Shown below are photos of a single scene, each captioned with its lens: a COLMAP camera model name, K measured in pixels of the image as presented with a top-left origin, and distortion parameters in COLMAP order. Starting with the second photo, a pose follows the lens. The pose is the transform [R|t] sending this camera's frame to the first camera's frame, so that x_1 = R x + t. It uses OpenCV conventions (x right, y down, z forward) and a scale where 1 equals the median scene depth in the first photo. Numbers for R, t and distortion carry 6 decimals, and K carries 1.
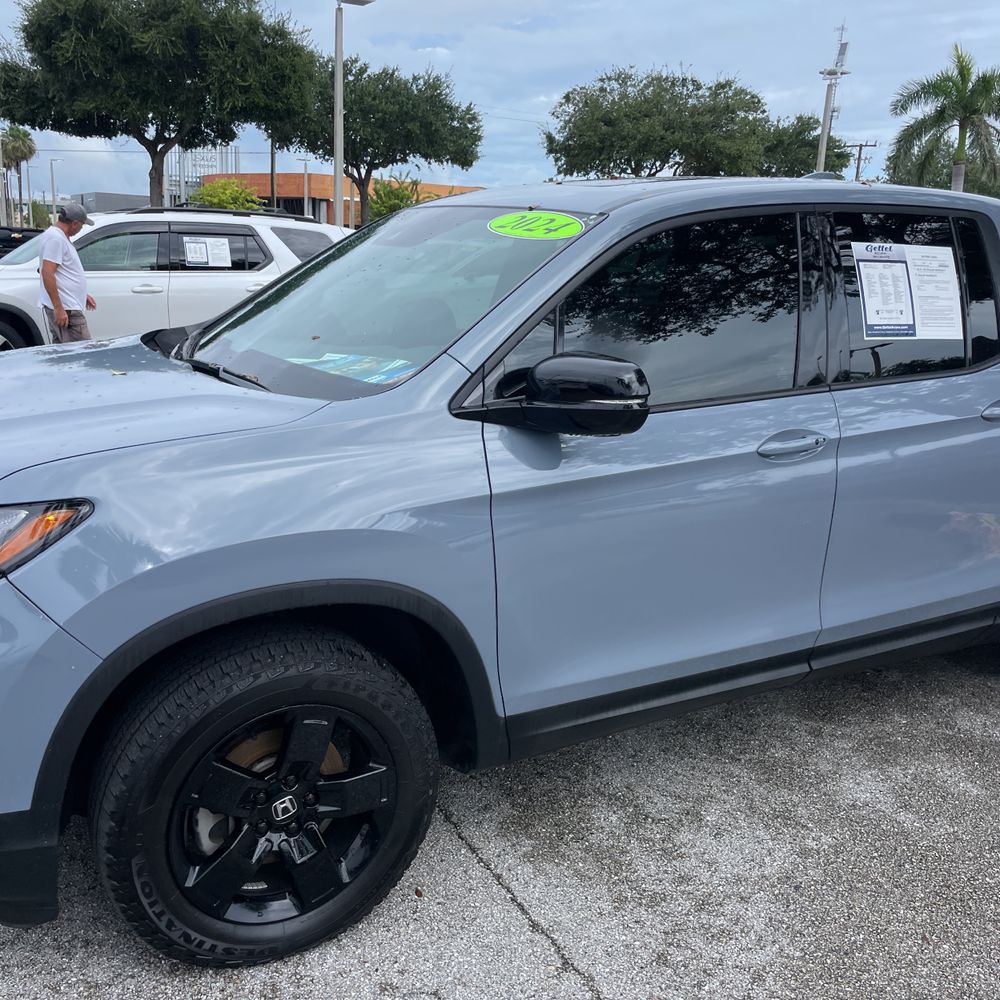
lens RADIAL K [[1021.0, 0, 494.0], [0, 1021.0, 485.9], [0, 0, 1]] dist [0.082362, -0.112485]
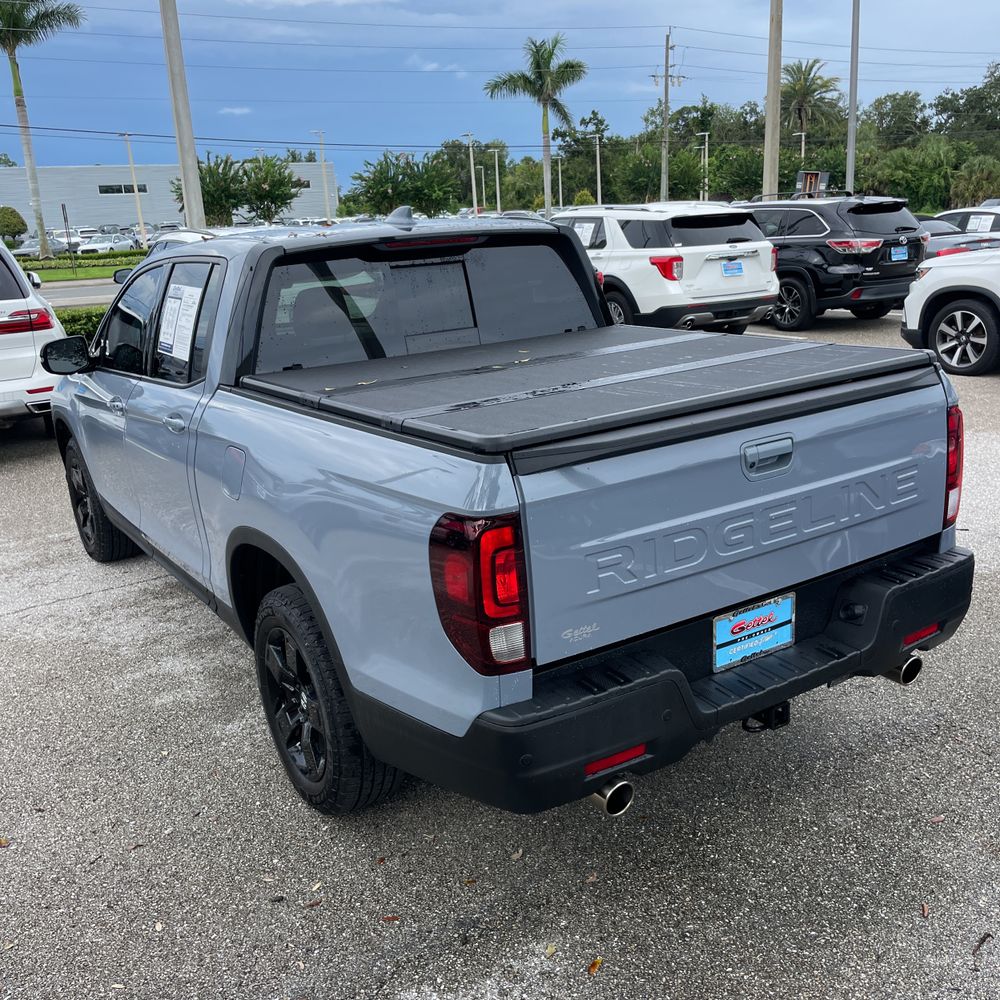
lens RADIAL K [[1016.6, 0, 508.0], [0, 1016.6, 497.4], [0, 0, 1]] dist [0.088114, -0.123009]
pose [[0.063320, 0.229270, -0.971301, 0.186829], [-0.176644, 0.960462, 0.215196, -0.034605], [0.982236, 0.157948, 0.101315, 0.138158]]
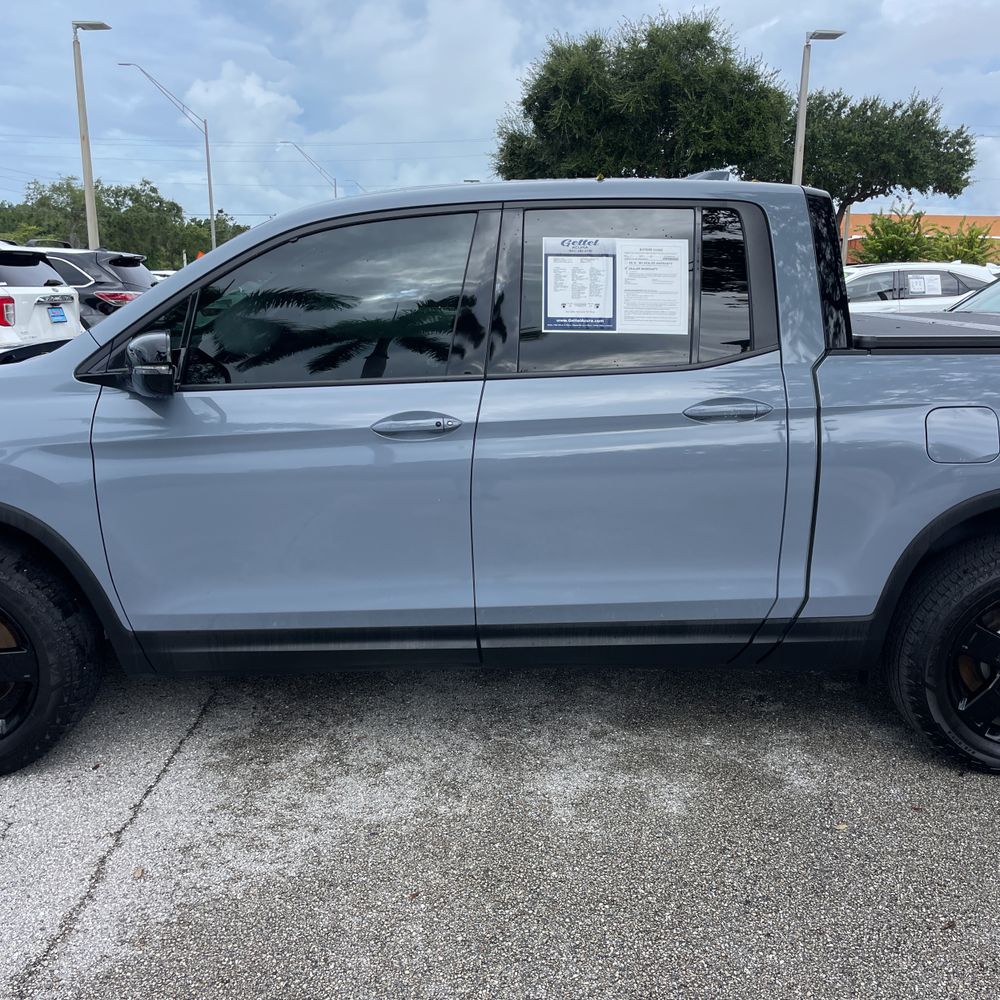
lens RADIAL K [[1019.0, 0, 511.0], [0, 1019.0, 499.4], [0, 0, 1]] dist [0.090785, -0.126016]
pose [[0.885566, 0.070565, -0.459122, 0.081378], [-0.083685, 0.996458, -0.008262, 0.003534], [0.456913, 0.045738, 0.888335, 0.009164]]
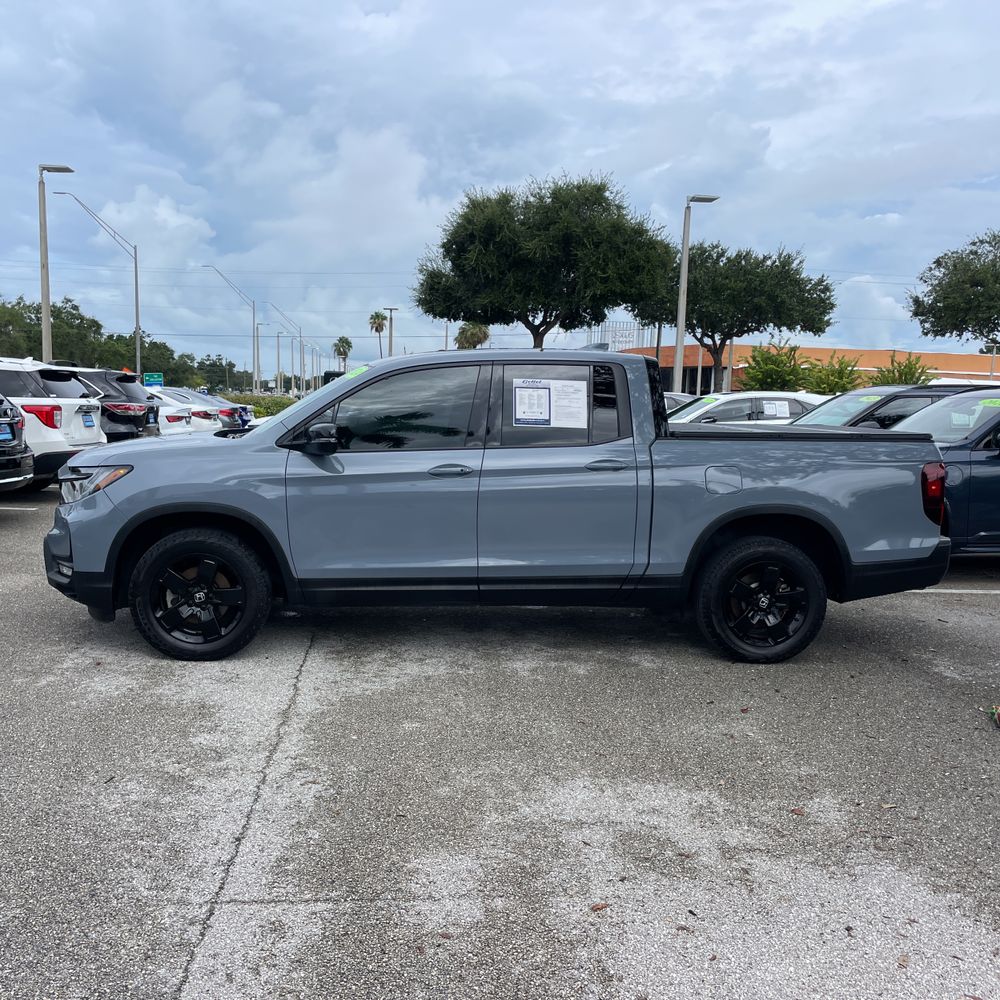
lens RADIAL K [[1014.1, 0, 477.8], [0, 1014.1, 499.3], [0, 0, 1]] dist [0.125603, -0.211888]
pose [[0.911683, 0.028514, -0.409904, 0.111761], [-0.087430, 0.988207, -0.125712, 0.025659], [0.401486, 0.150448, 0.903424, -0.079960]]
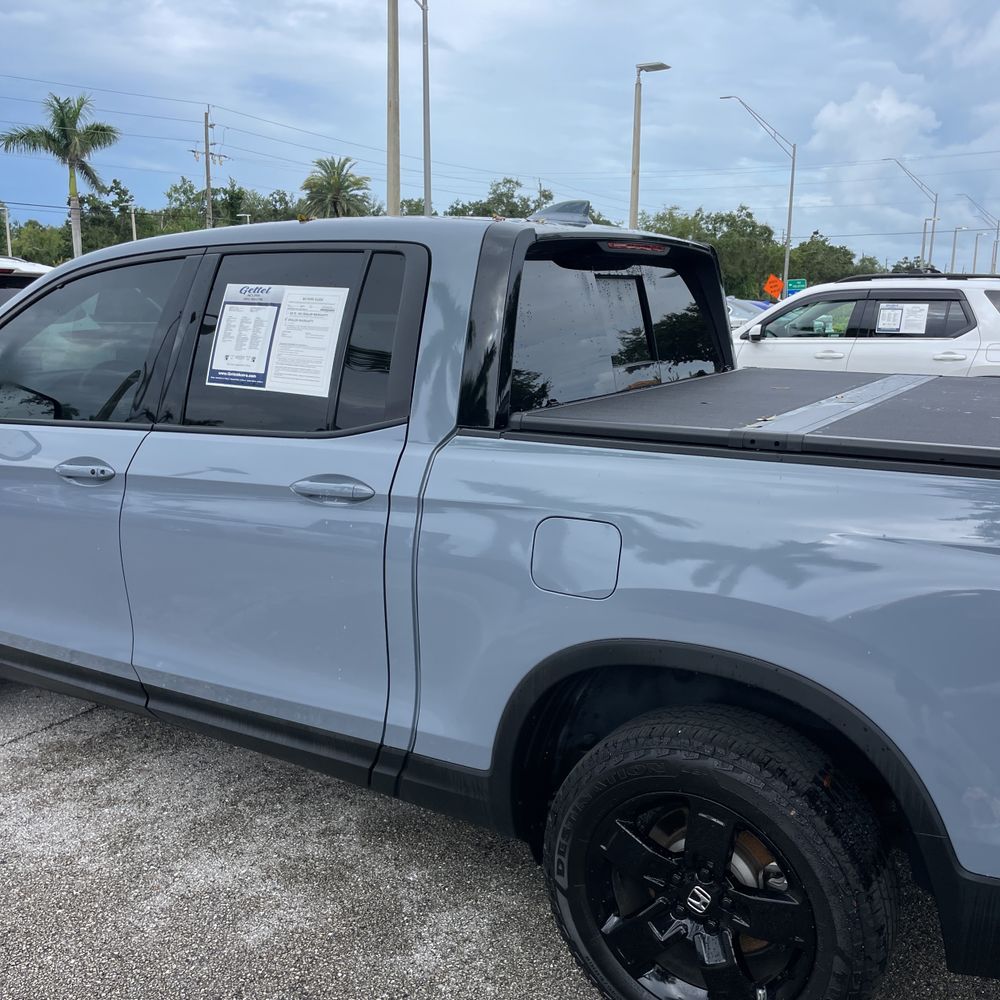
lens RADIAL K [[1016.6, 0, 508.0], [0, 1016.6, 497.4], [0, 0, 1]] dist [0.088114, -0.123009]
pose [[0.500378, 0.143511, -0.853830, 0.133276], [-0.194913, 0.979524, 0.050411, -0.014249], [0.843582, 0.141198, 0.518105, 0.076237]]
